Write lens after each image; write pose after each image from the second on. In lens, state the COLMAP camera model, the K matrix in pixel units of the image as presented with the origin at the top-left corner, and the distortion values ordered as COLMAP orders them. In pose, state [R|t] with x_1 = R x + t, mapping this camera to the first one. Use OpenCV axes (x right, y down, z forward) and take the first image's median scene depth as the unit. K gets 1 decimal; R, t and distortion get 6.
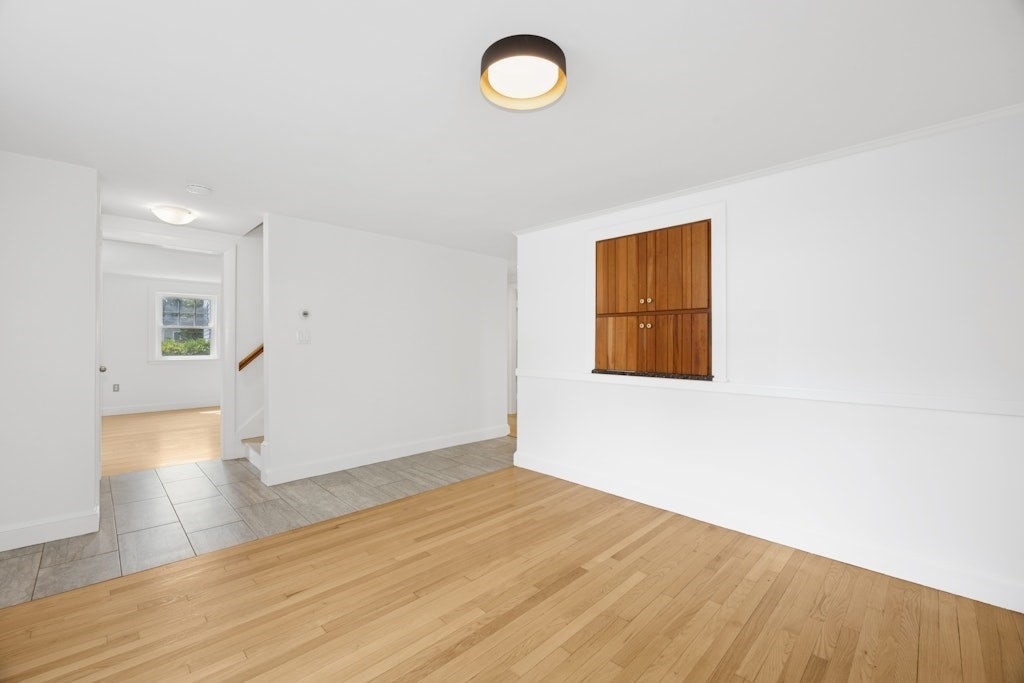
lens RADIAL K [[427.0, 0, 509.7], [0, 427.0, 343.3], [0, 0, 1]] dist [-0.010653, -0.000300]
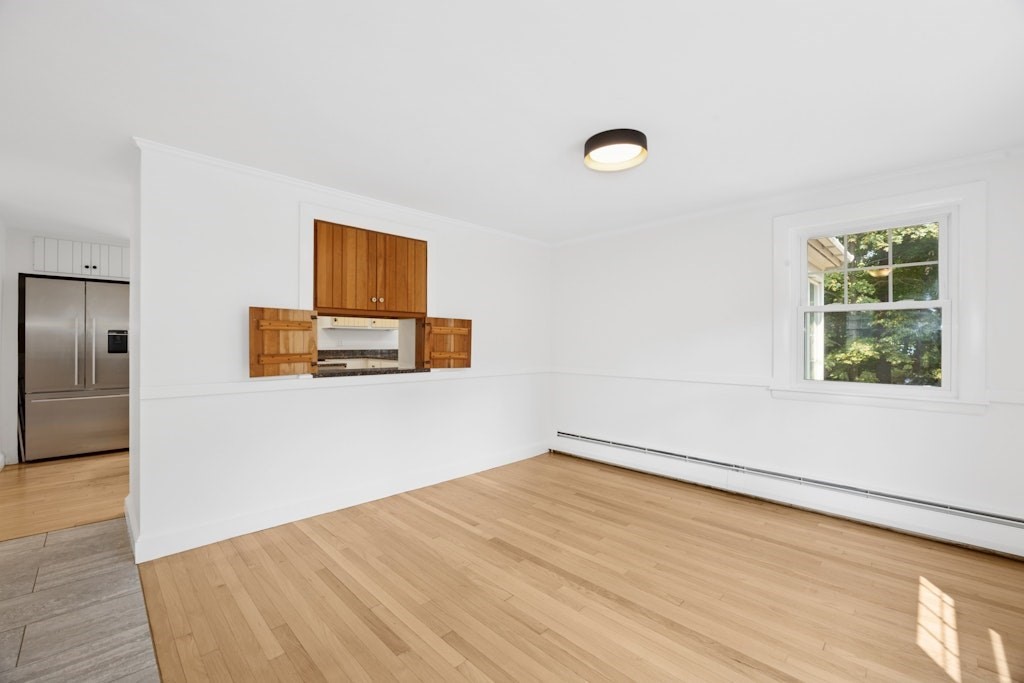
lens RADIAL K [[427.0, 0, 509.2], [0, 427.0, 340.7], [0, 0, 1]] dist [-0.010653, -0.000300]
pose [[-0.008720, 0.001227, 0.999961, -0.770643], [-0.004884, 0.999987, -0.001270, -0.002386], [-0.999950, -0.004895, -0.008714, 0.763121]]
